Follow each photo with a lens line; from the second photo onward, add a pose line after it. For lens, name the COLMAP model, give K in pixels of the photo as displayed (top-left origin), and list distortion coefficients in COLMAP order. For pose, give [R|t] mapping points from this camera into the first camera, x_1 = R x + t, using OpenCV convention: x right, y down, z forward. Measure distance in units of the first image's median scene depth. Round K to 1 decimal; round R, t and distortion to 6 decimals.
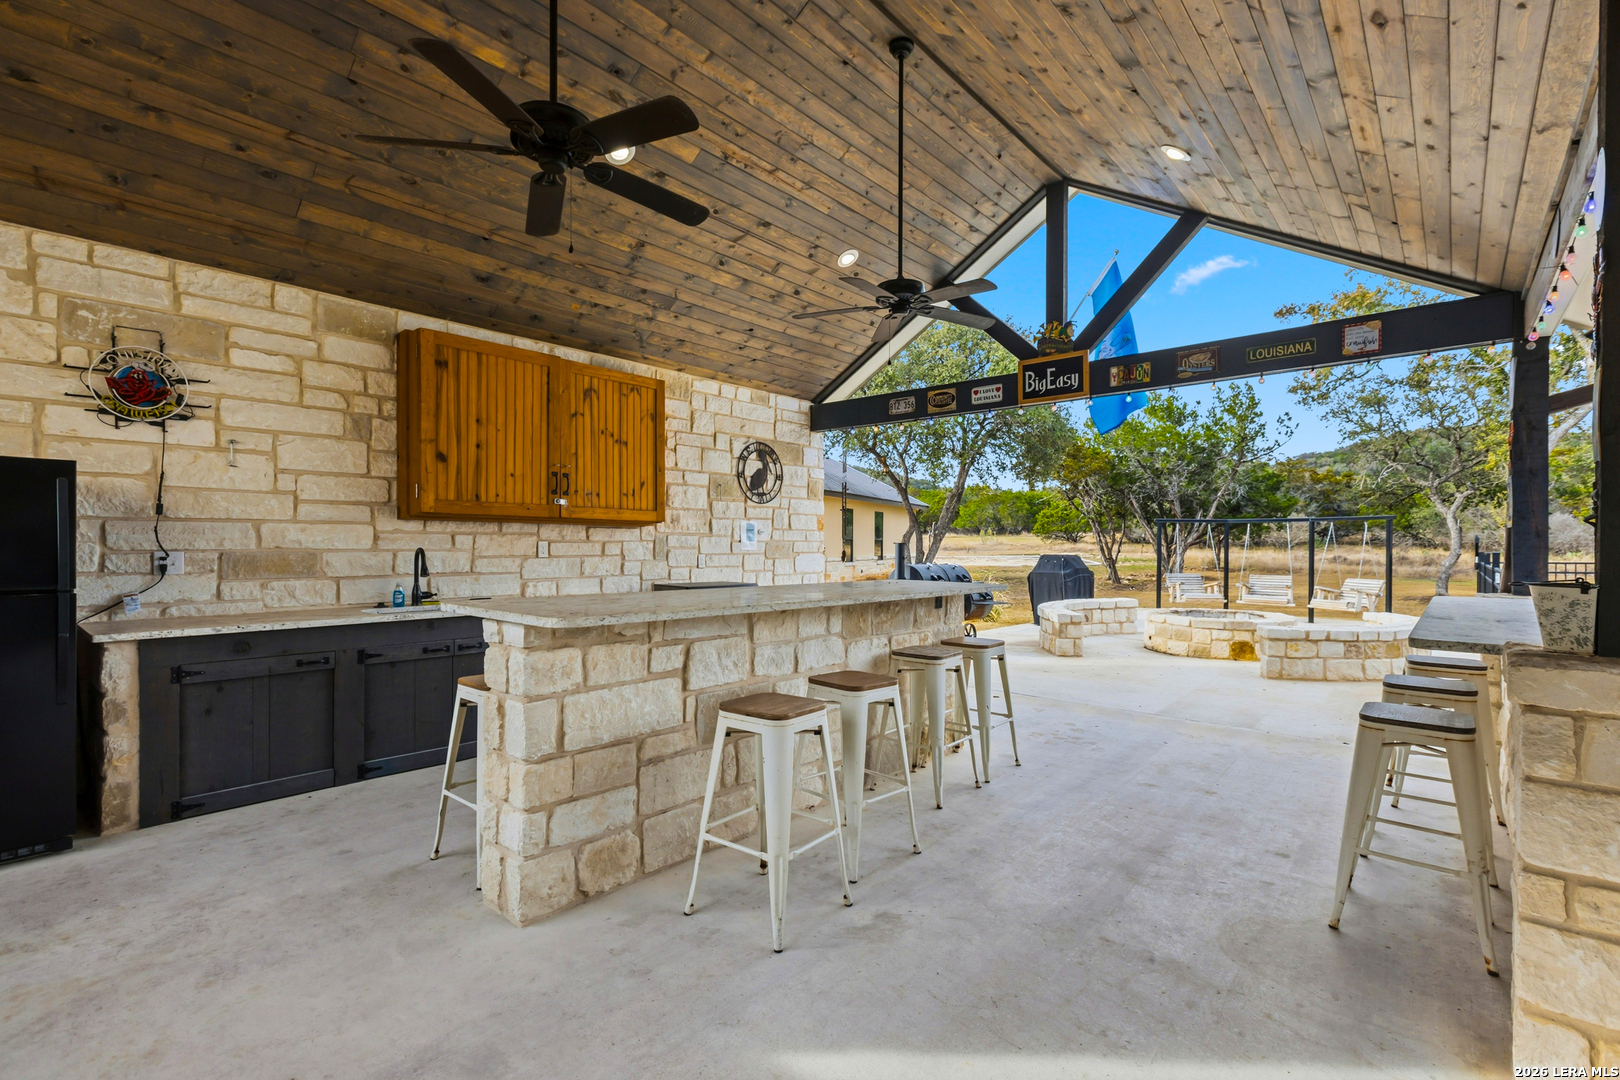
lens RADIAL K [[734.8, 0, 814.4], [0, 734.8, 535.4], [0, 0, 1]] dist [0.011535, -0.000274]
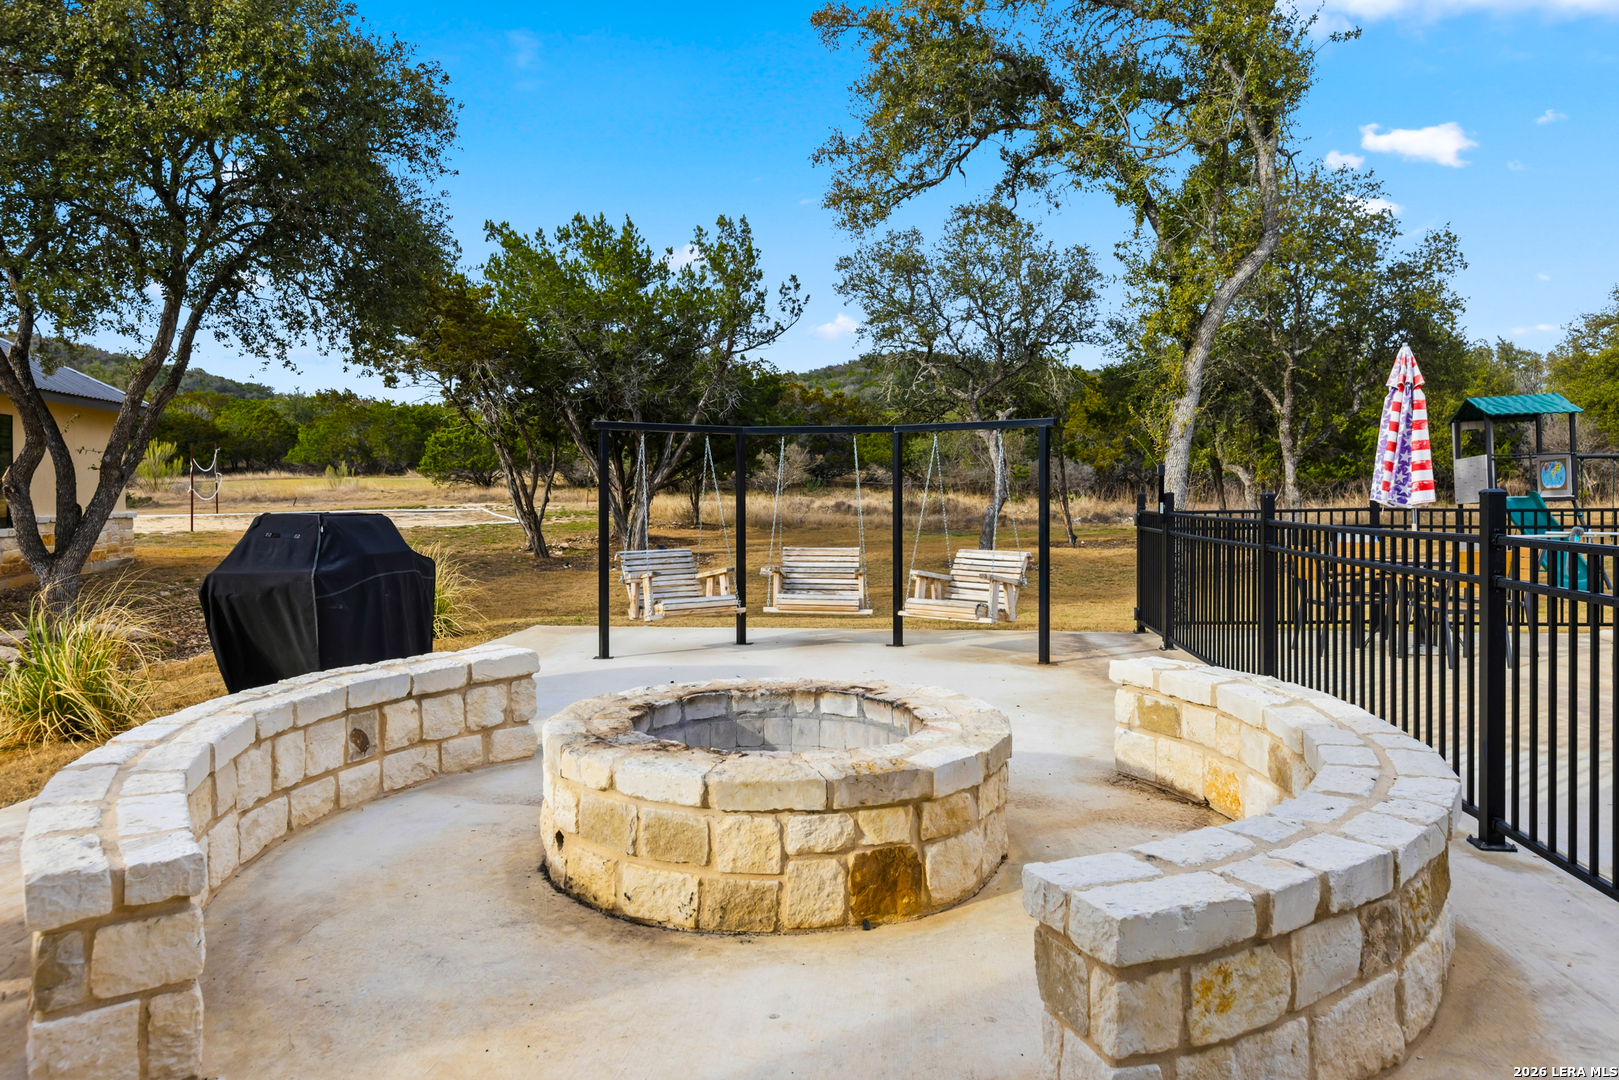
lens RADIAL K [[1173.6, 0, 810.2], [0, 1173.6, 527.0], [0, 0, 1]] dist [-0.002291, 0.000063]
pose [[0.823200, -0.026298, 0.567142, 0.075318], [0.001609, 0.999031, 0.043988, 0.003312], [-0.567749, -0.035298, 0.822444, 0.155910]]
